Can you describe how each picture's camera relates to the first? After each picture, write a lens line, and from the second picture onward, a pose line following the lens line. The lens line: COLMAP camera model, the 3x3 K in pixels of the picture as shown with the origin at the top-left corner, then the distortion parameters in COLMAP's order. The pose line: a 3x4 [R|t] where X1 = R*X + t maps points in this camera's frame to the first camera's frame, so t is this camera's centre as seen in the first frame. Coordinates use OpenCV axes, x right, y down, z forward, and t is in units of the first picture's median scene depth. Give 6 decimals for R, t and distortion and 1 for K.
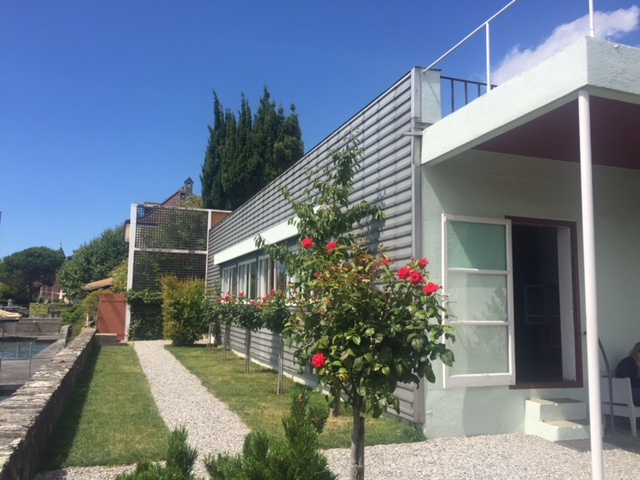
lens RADIAL K [[541.8, 0, 320.0], [0, 541.8, 240.0], [0, 0, 1]] dist [0.044805, -0.014430]
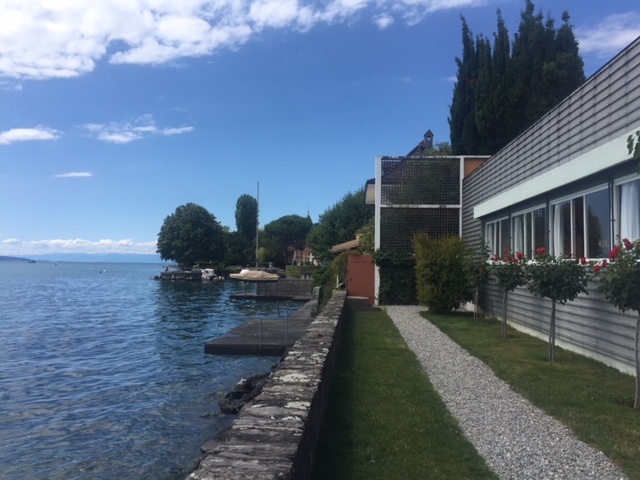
lens RADIAL K [[541.8, 0, 320.0], [0, 541.8, 240.0], [0, 0, 1]] dist [0.044805, -0.014430]
pose [[0.911780, -0.020224, -0.410181, -0.058764], [0.047734, 0.997236, 0.056937, 0.016717], [0.407896, -0.071494, 0.910225, 0.120710]]
